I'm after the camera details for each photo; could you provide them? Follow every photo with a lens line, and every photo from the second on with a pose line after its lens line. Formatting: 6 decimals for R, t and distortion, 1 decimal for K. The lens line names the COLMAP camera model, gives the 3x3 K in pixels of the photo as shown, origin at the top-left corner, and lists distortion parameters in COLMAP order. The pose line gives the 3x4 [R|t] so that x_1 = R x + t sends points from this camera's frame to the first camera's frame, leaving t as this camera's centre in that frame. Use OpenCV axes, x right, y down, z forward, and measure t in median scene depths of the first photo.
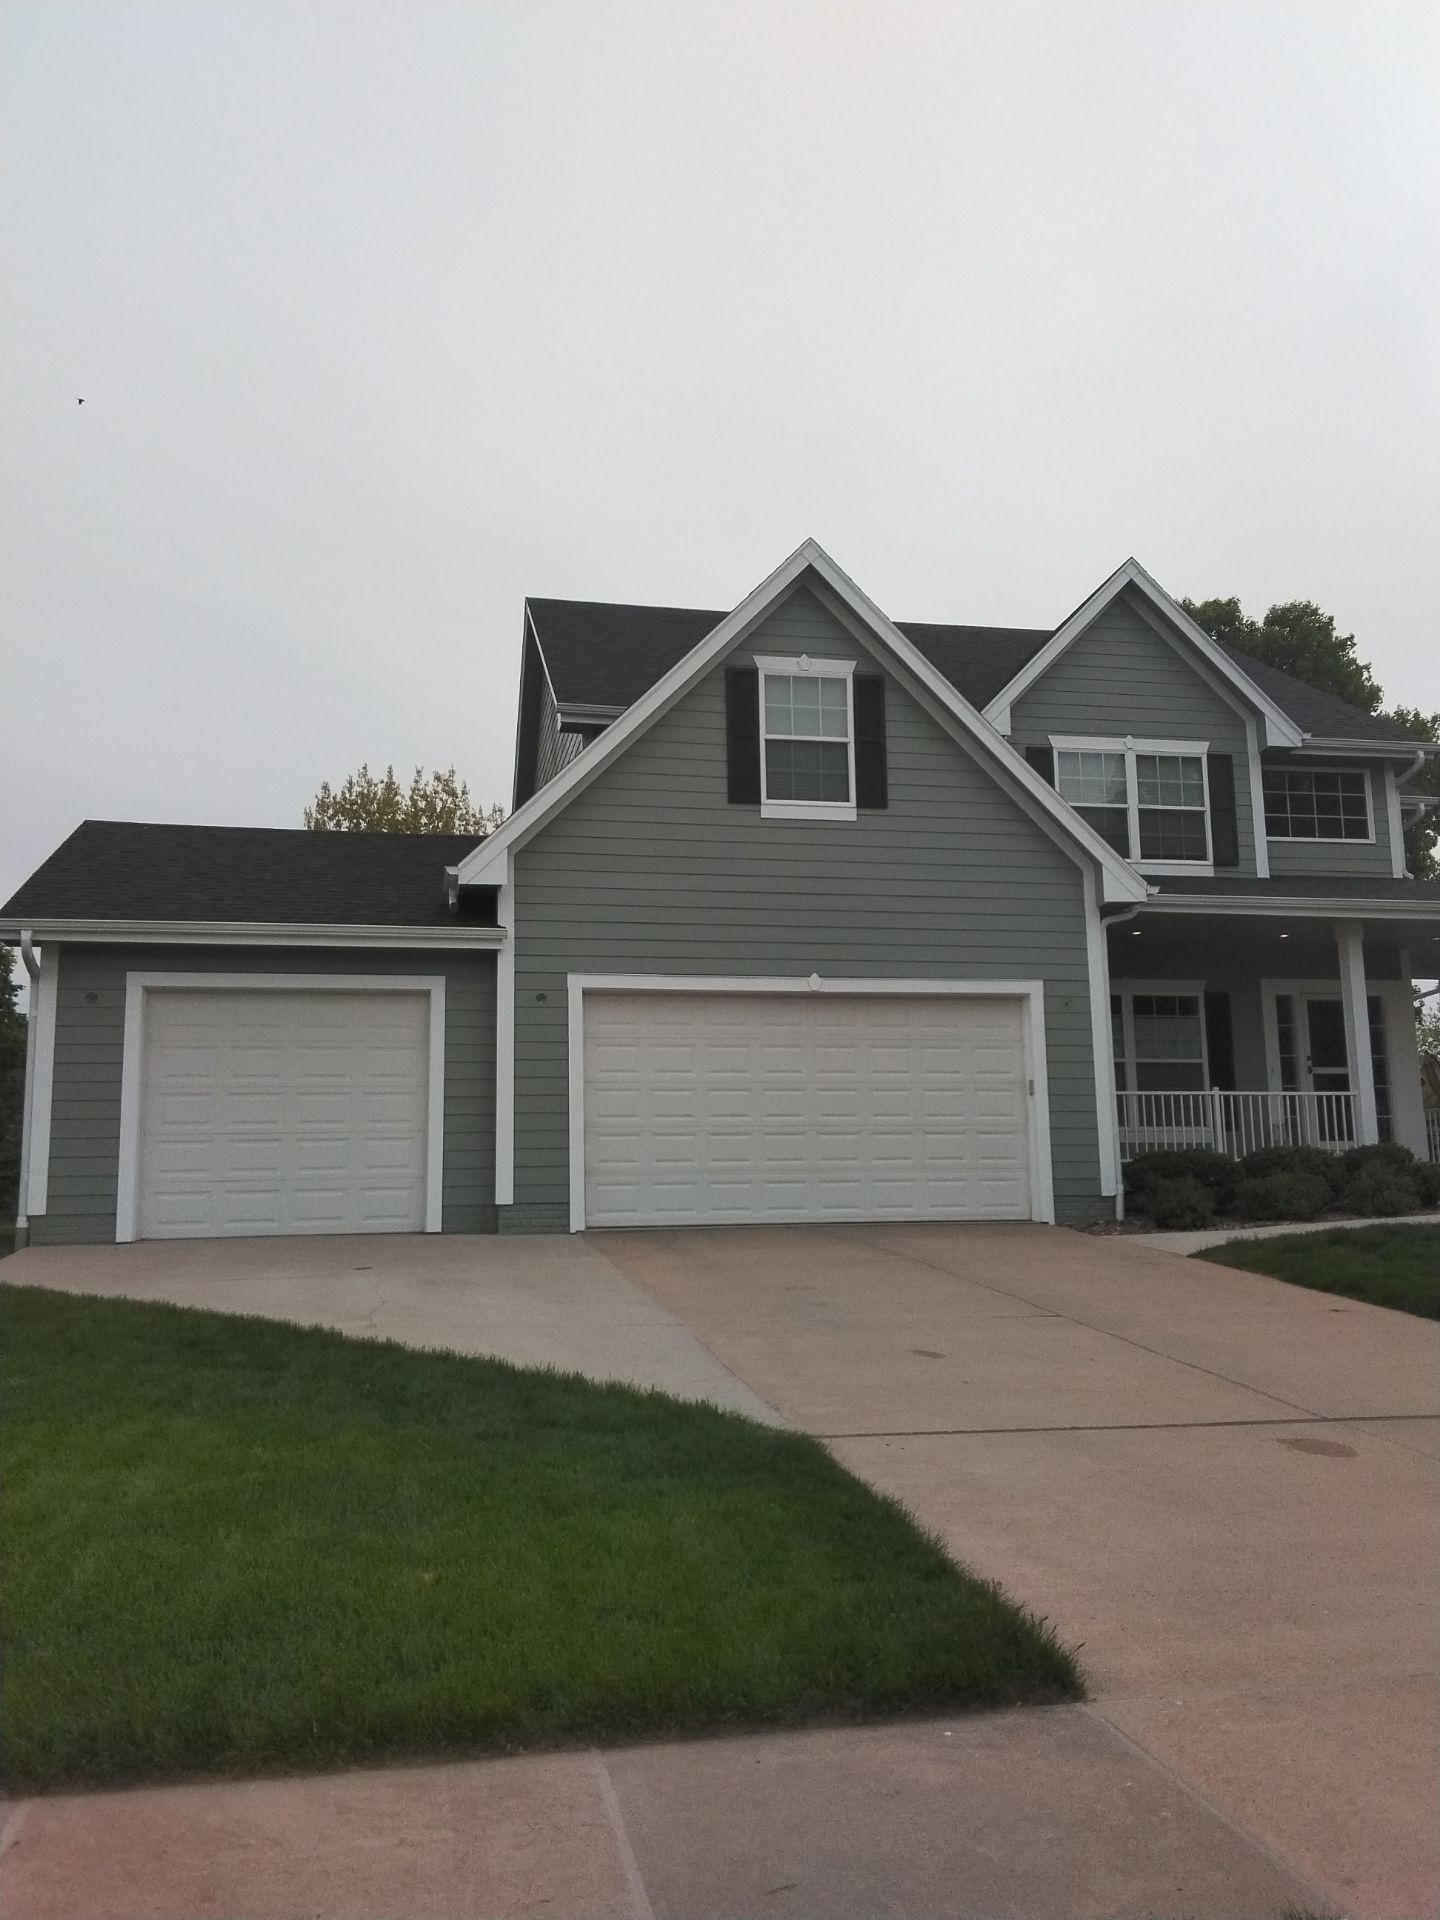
lens RADIAL K [[1493.0, 0, 720.0], [0, 1493.0, 960.0], [0, 0, 1]] dist [0.127304, -0.174112]
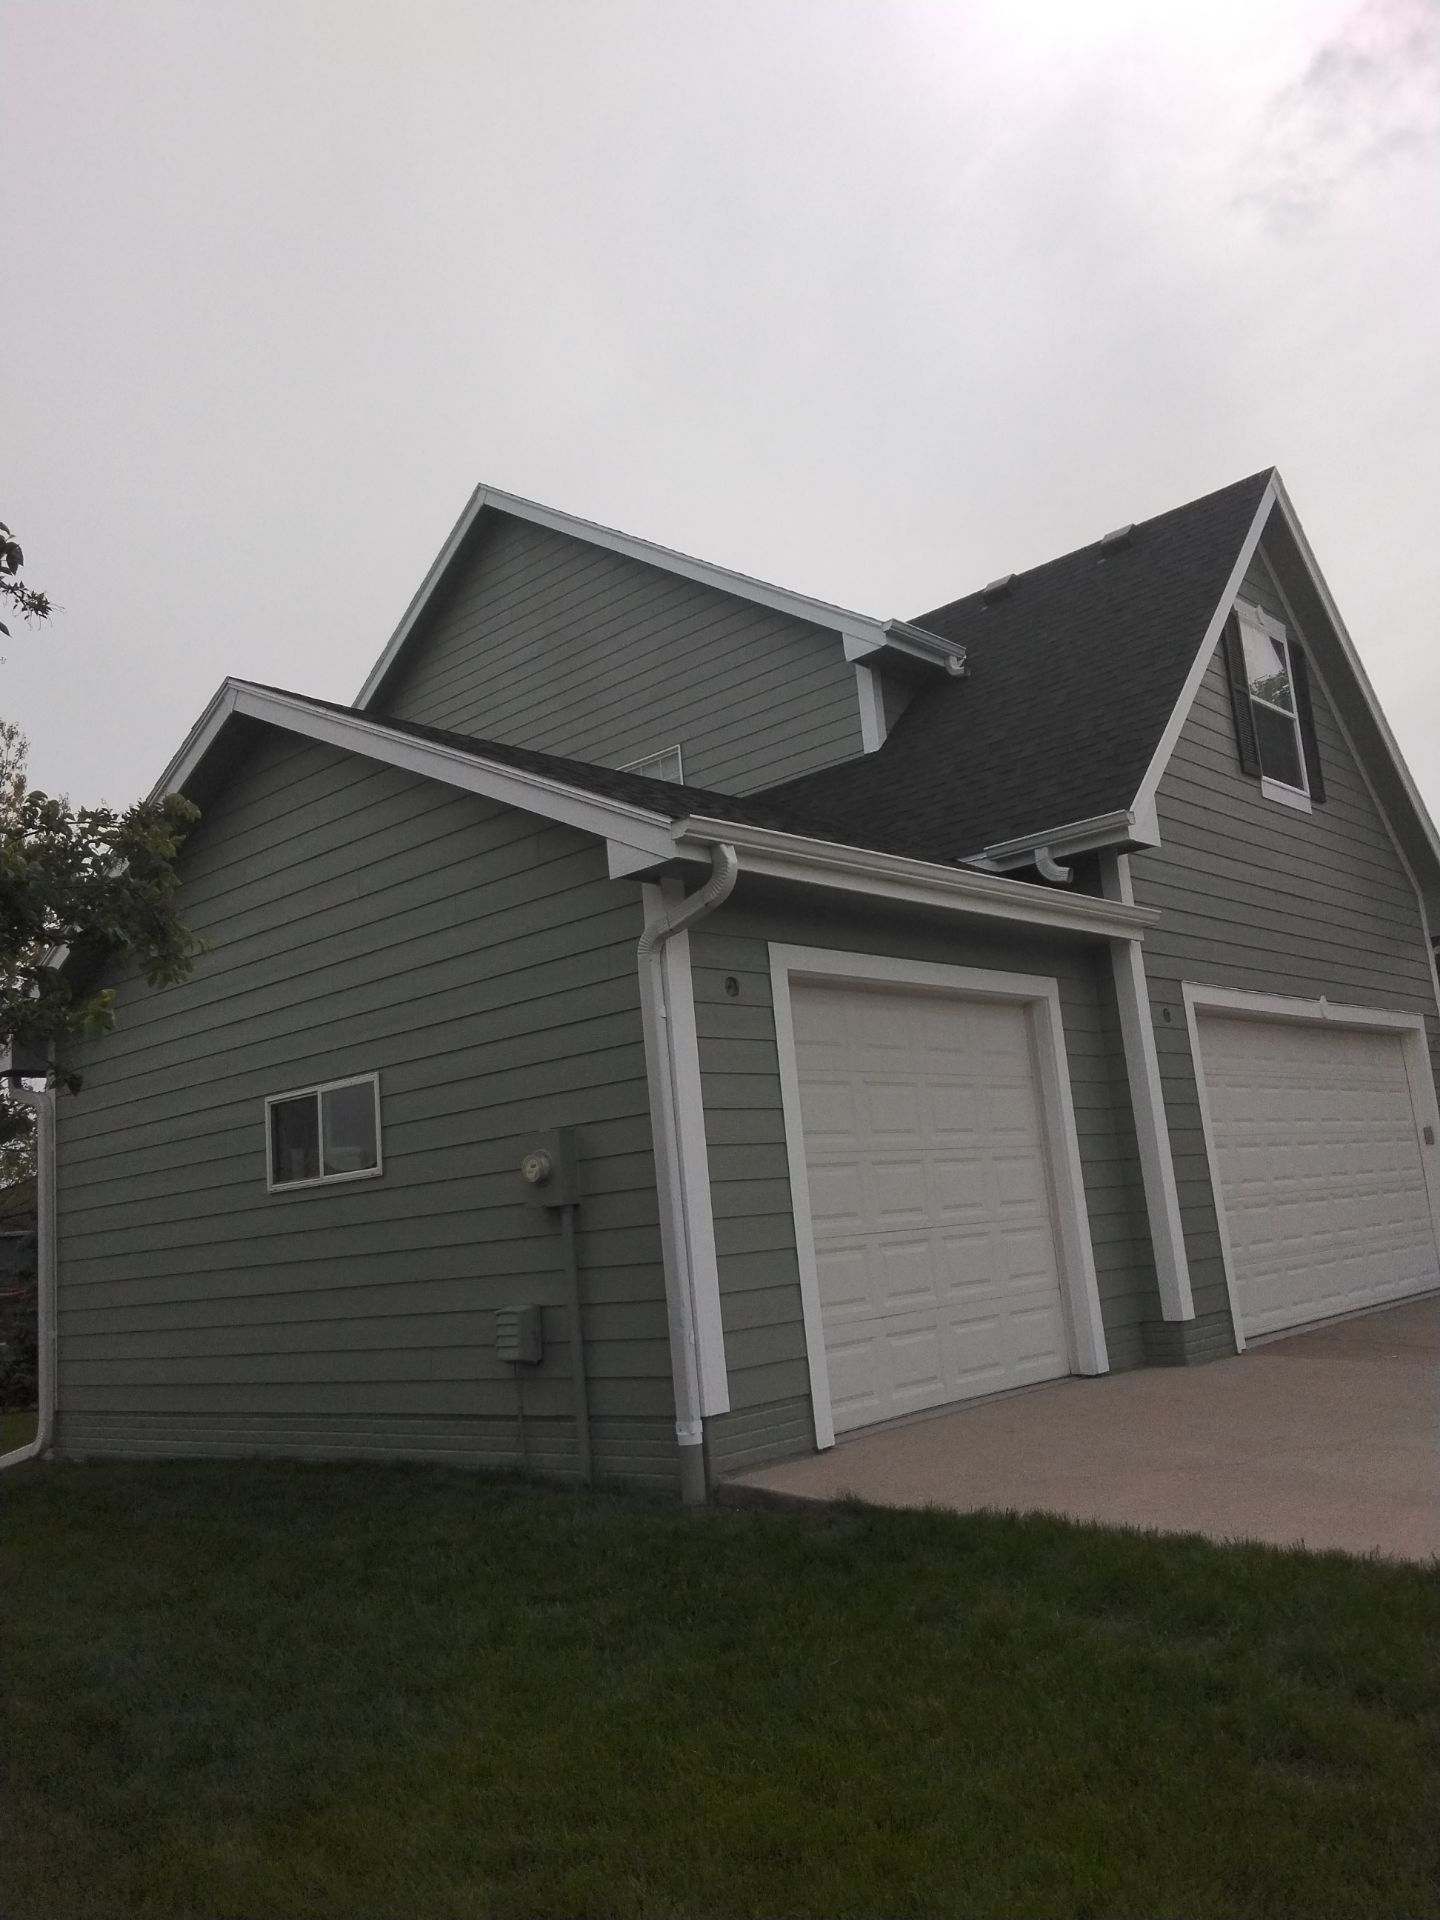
lens RADIAL K [[1493.0, 0, 720.0], [0, 1493.0, 960.0], [0, 0, 1]] dist [0.127304, -0.174112]
pose [[0.803150, 0.048903, 0.593767, -0.660207], [-0.013399, 0.997856, -0.064060, 0.044568], [-0.595627, 0.043494, 0.802083, 0.525573]]
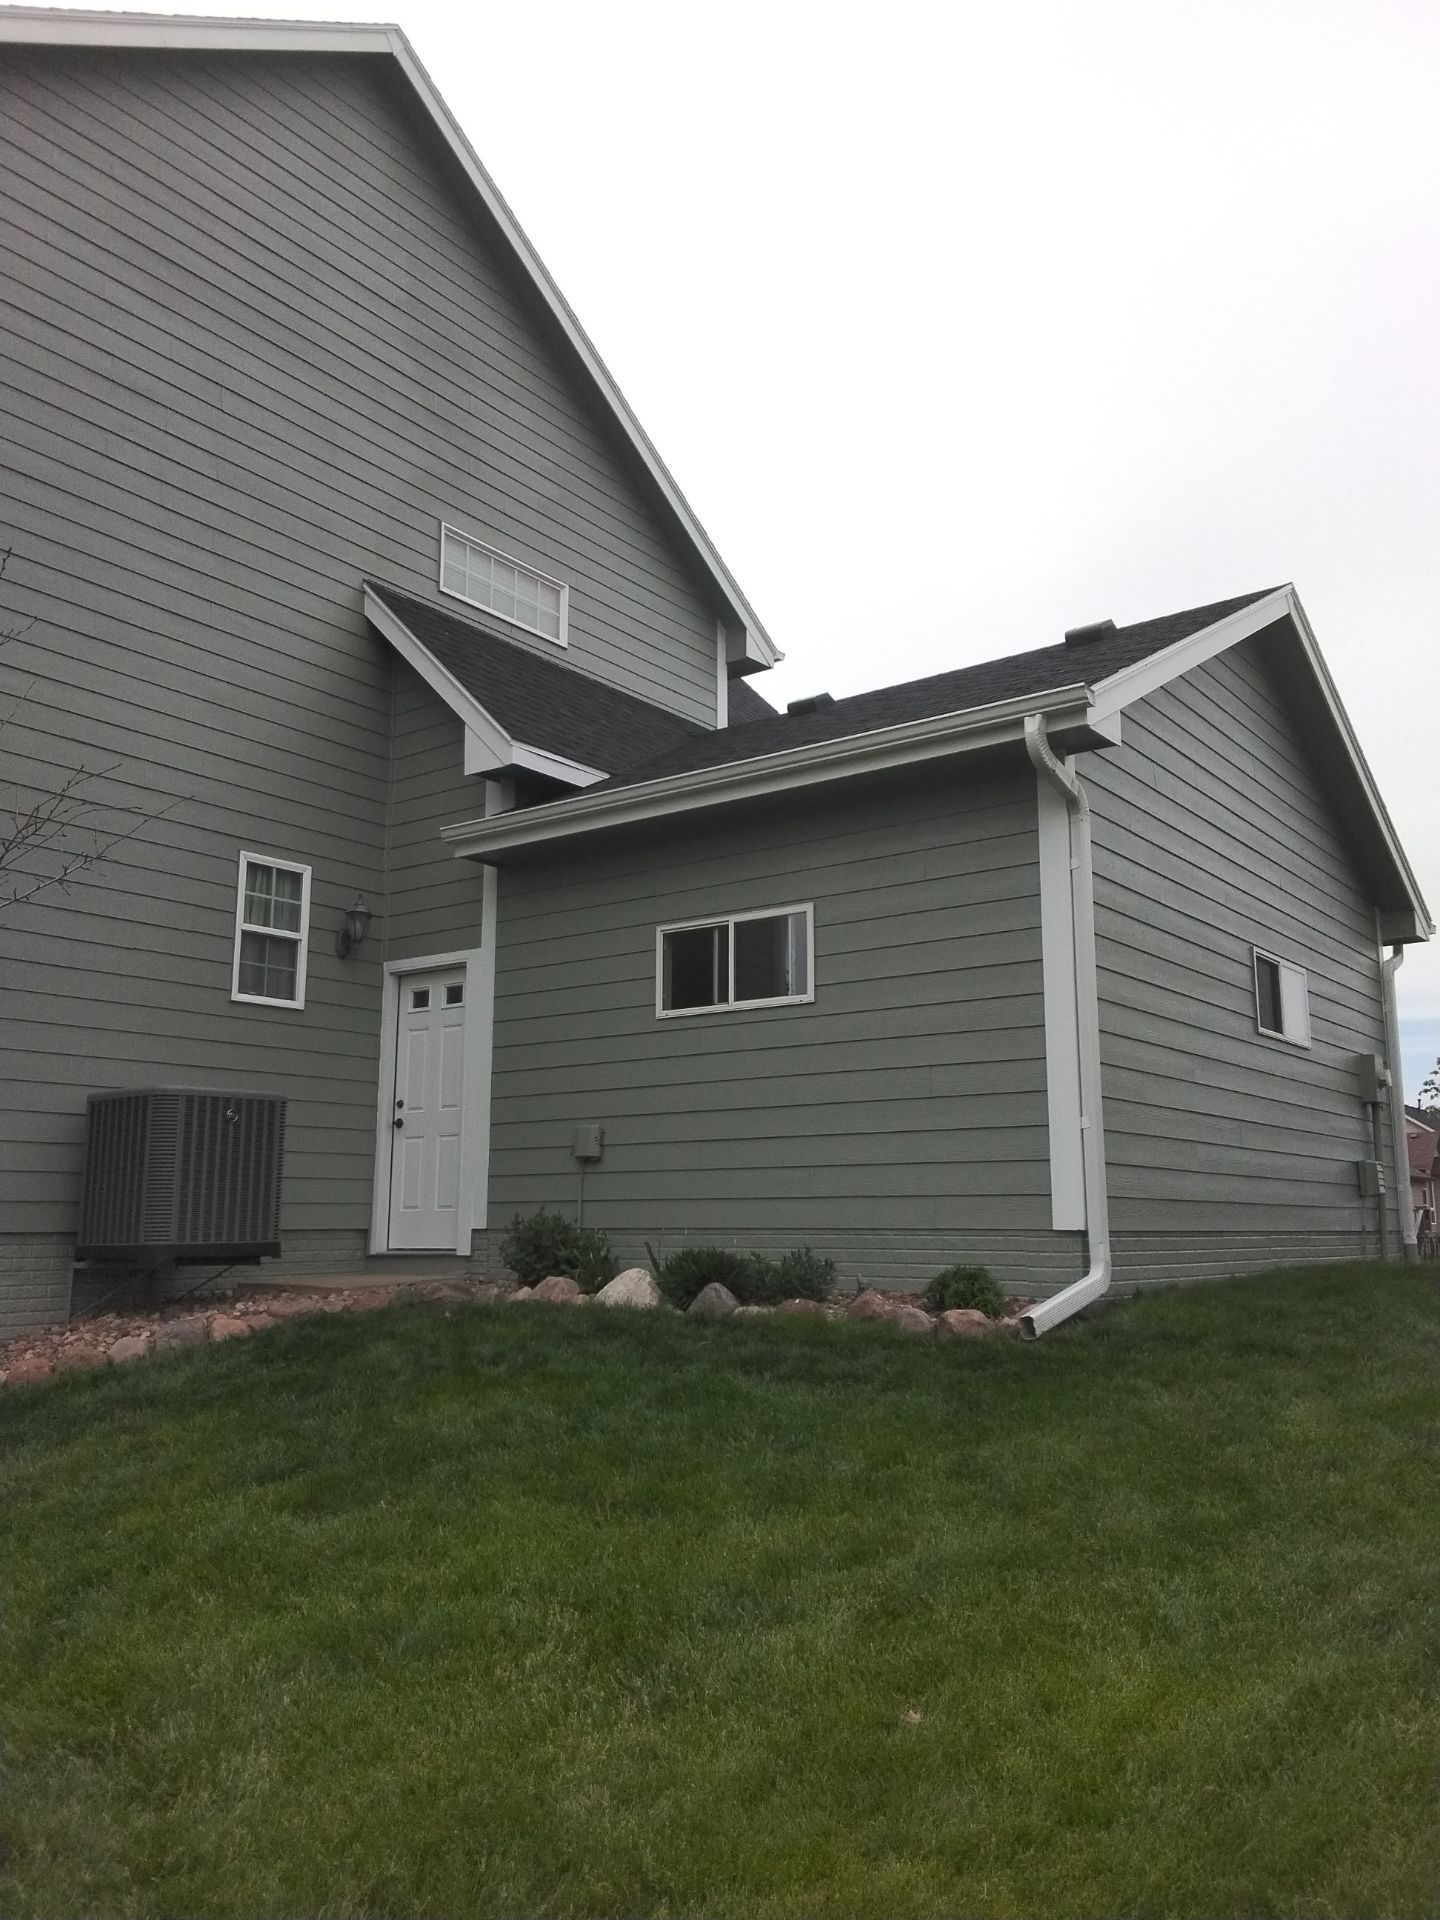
lens RADIAL K [[1493.0, 0, 726.5], [0, 1493.0, 965.6], [0, 0, 1]] dist [0.134893, -0.193212]
pose [[-0.666674, 0.143787, 0.731348, -0.766483], [-0.103295, 0.953924, -0.281708, 0.273933], [-0.738157, -0.263352, -0.621104, 1.675775]]
